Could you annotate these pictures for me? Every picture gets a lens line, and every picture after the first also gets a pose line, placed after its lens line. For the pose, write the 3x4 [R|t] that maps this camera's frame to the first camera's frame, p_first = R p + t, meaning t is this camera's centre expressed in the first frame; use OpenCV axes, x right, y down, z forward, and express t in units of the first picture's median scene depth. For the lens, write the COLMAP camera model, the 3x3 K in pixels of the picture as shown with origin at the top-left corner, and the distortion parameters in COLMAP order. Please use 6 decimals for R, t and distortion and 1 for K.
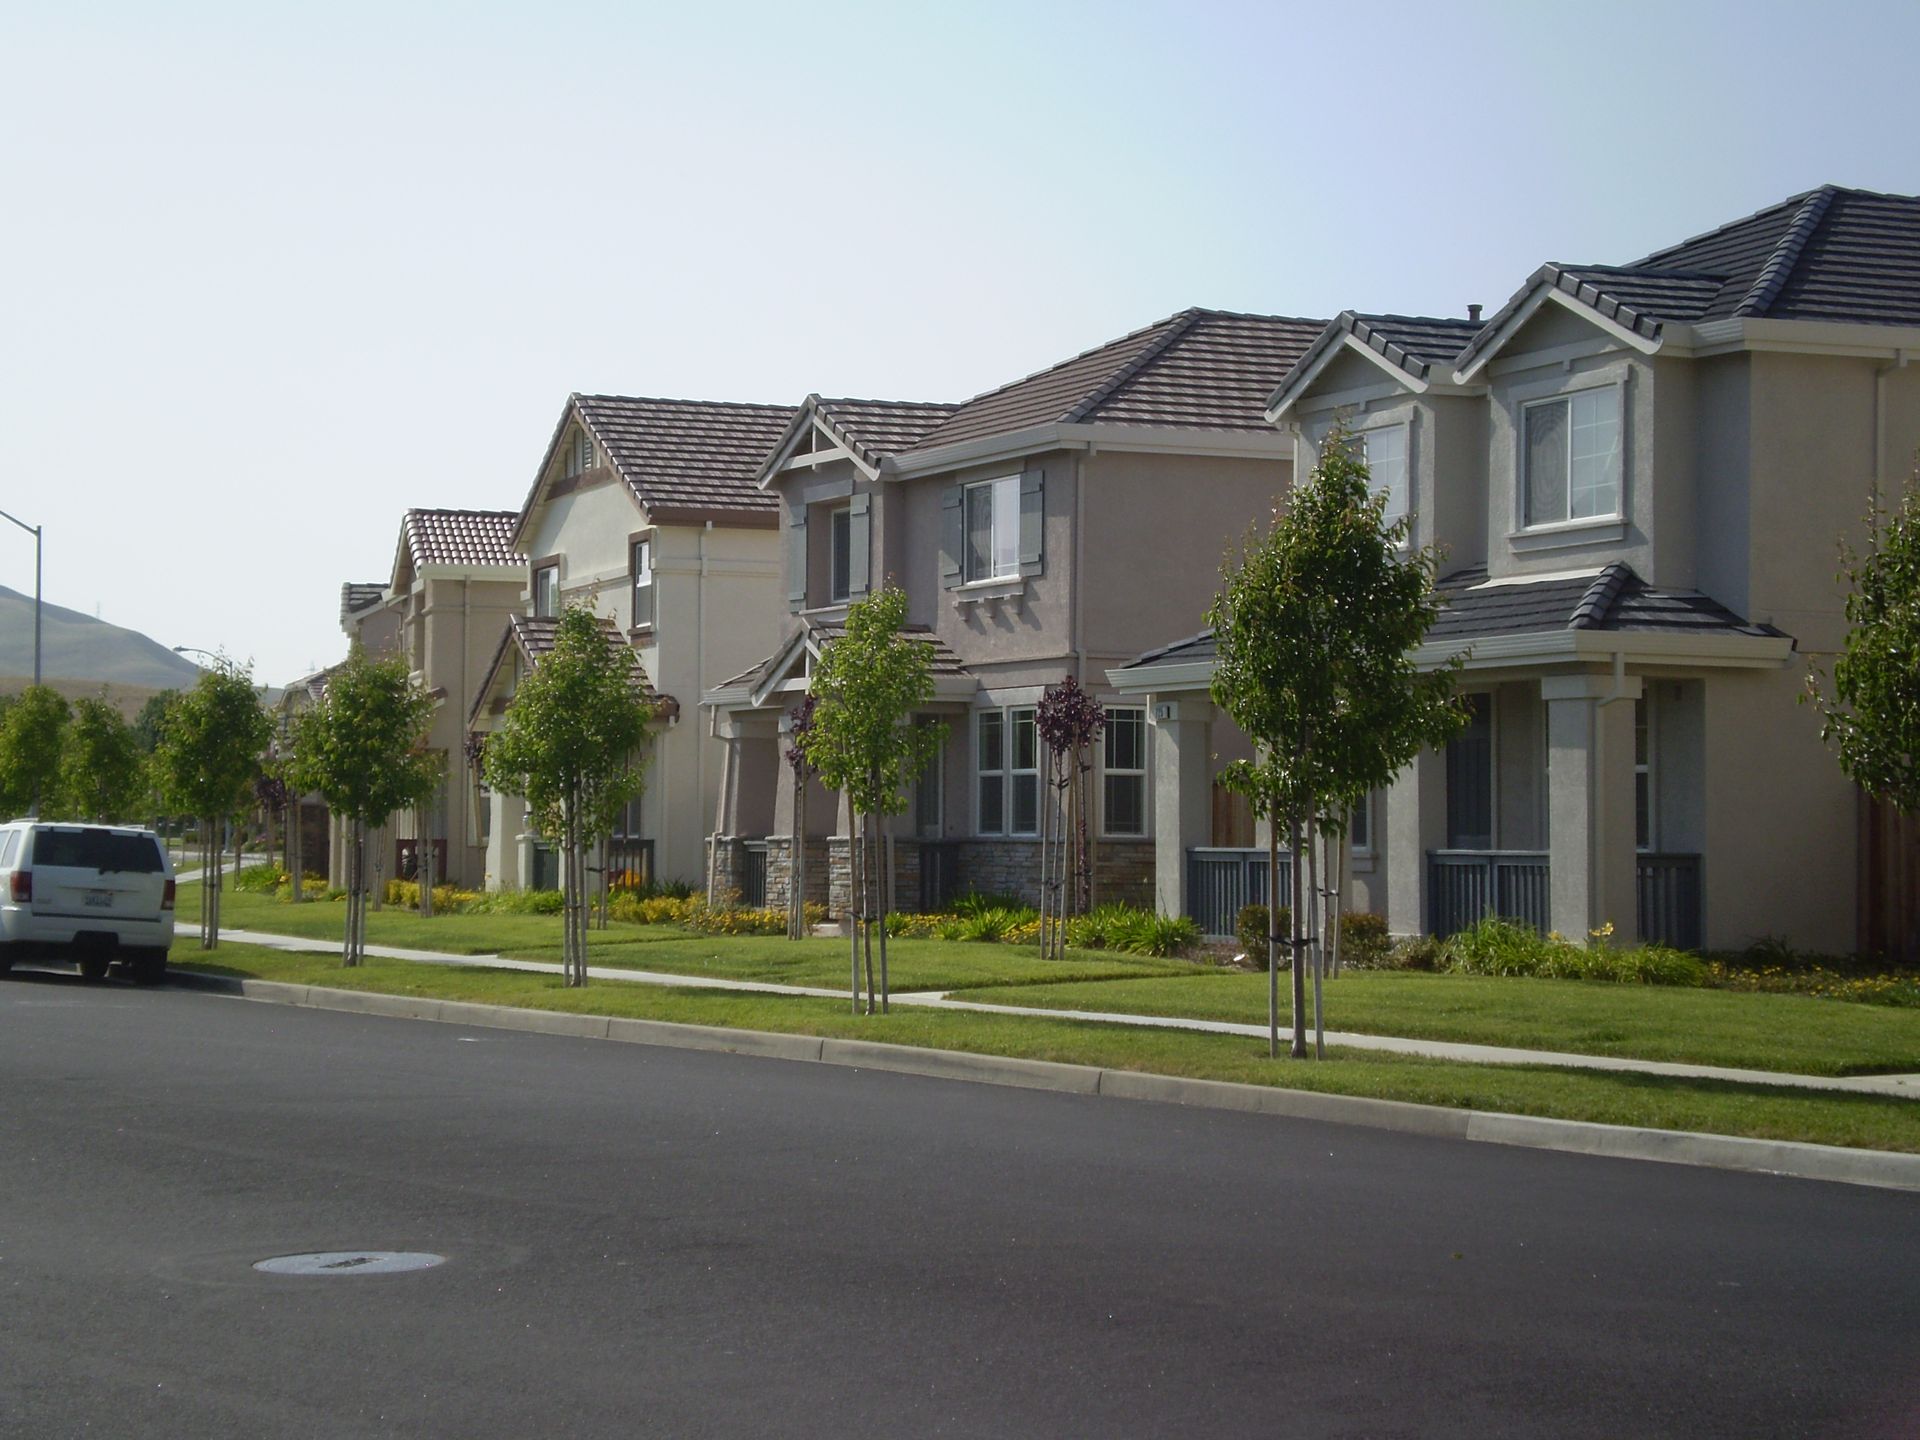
lens RADIAL K [[3850.9, 0, 935.5], [0, 3850.9, 738.9], [0, 0, 1]] dist [0.797355, -3.968550]
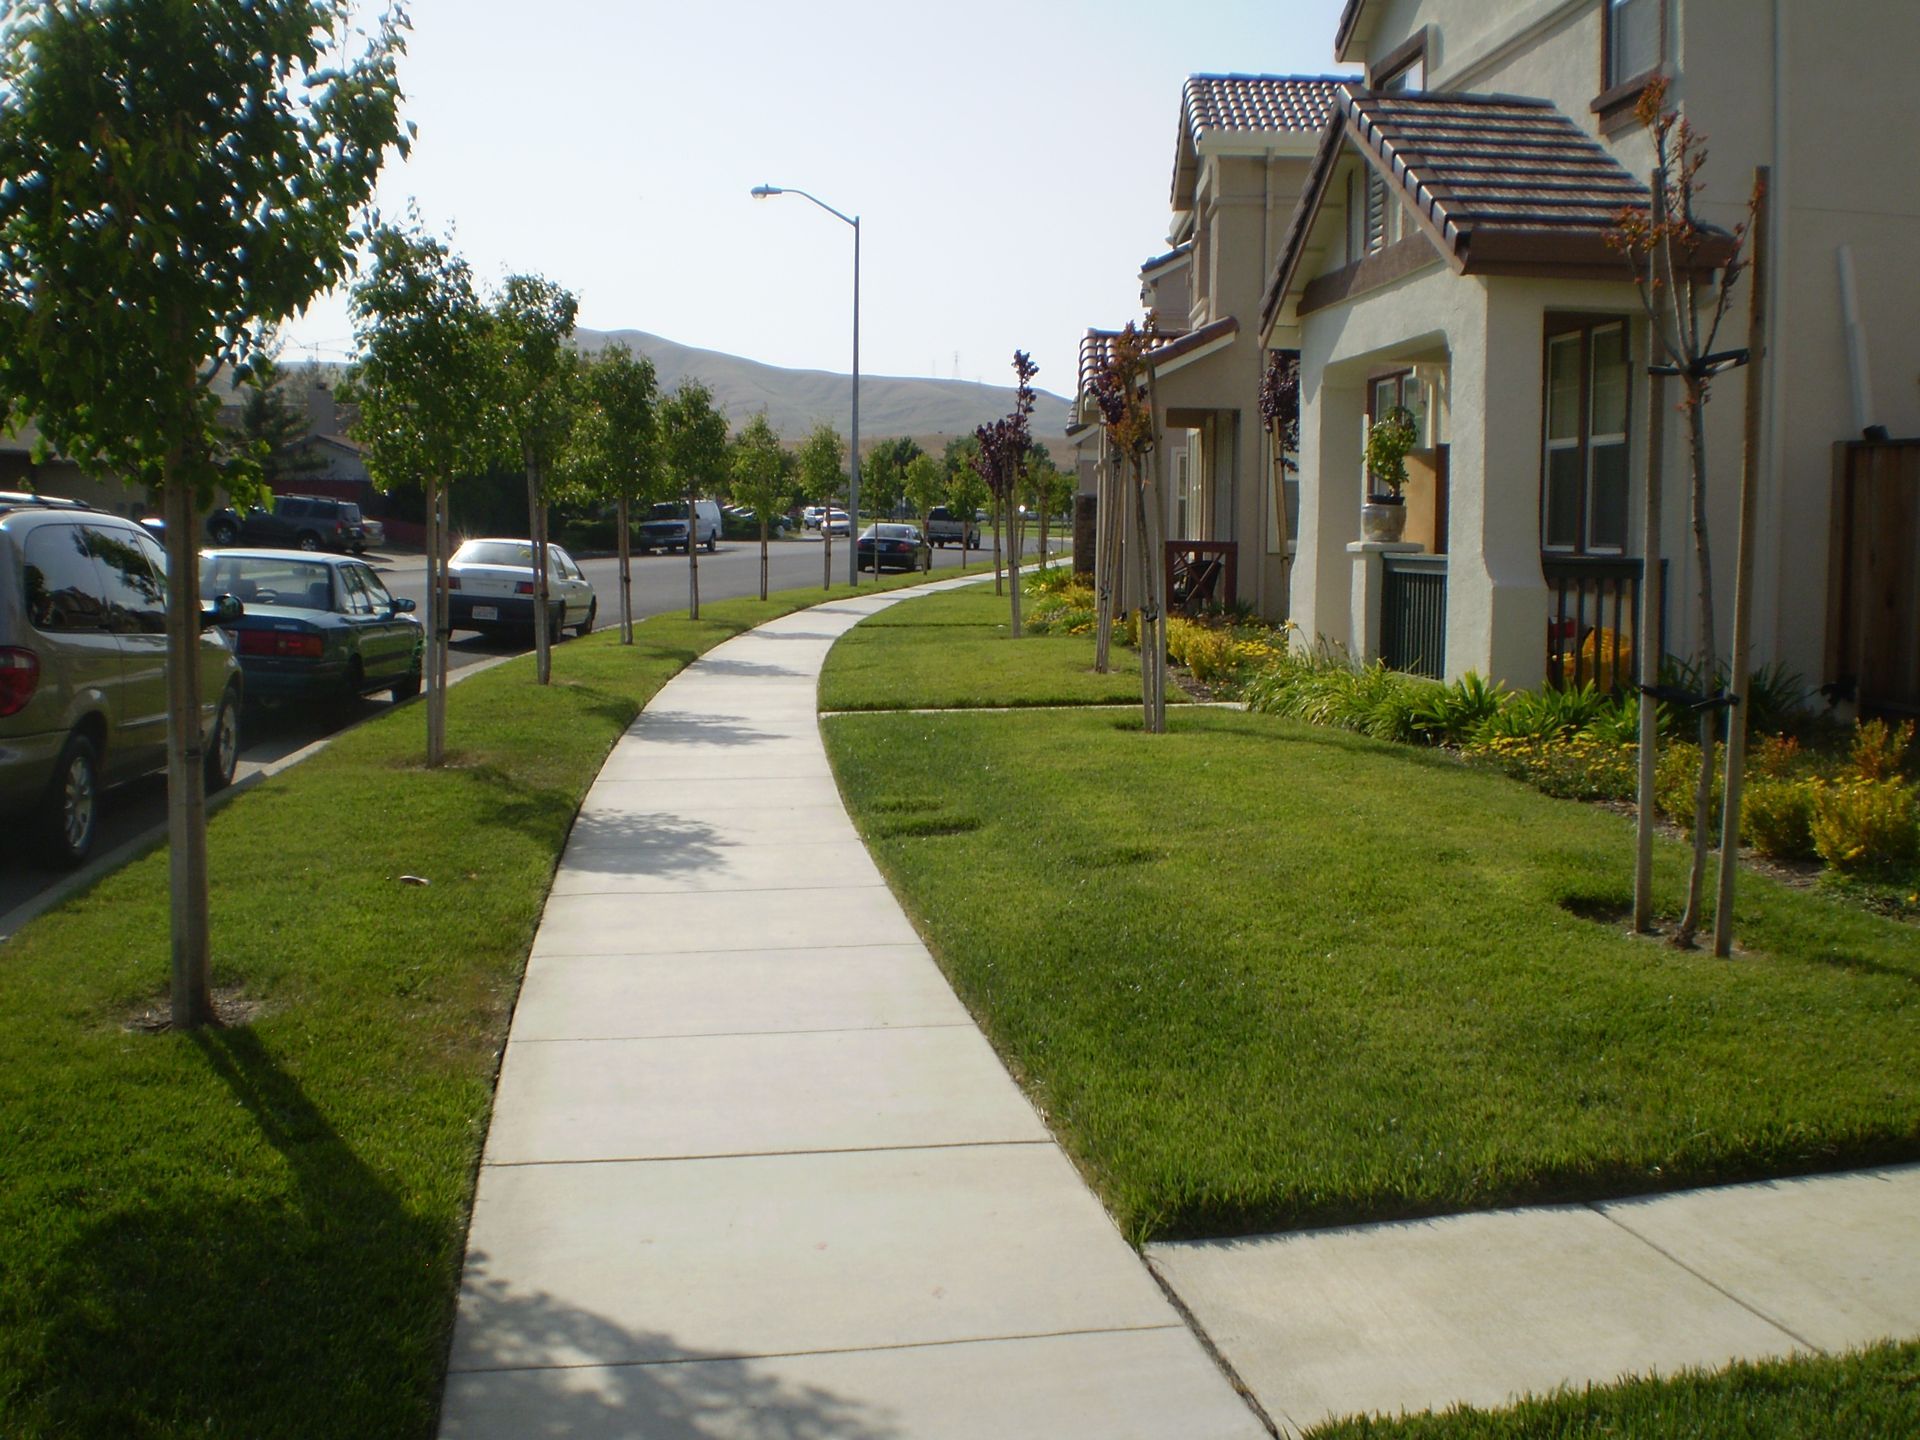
lens RADIAL K [[2198.0, 0, 952.7], [0, 2198.0, 736.4], [0, 0, 1]] dist [-0.057377, -0.258213]
pose [[0.963313, 0.024589, -0.267252, -0.072186], [0.007496, 0.992940, 0.118377, 0.014000], [0.268276, -0.116037, 0.956328, 0.636798]]
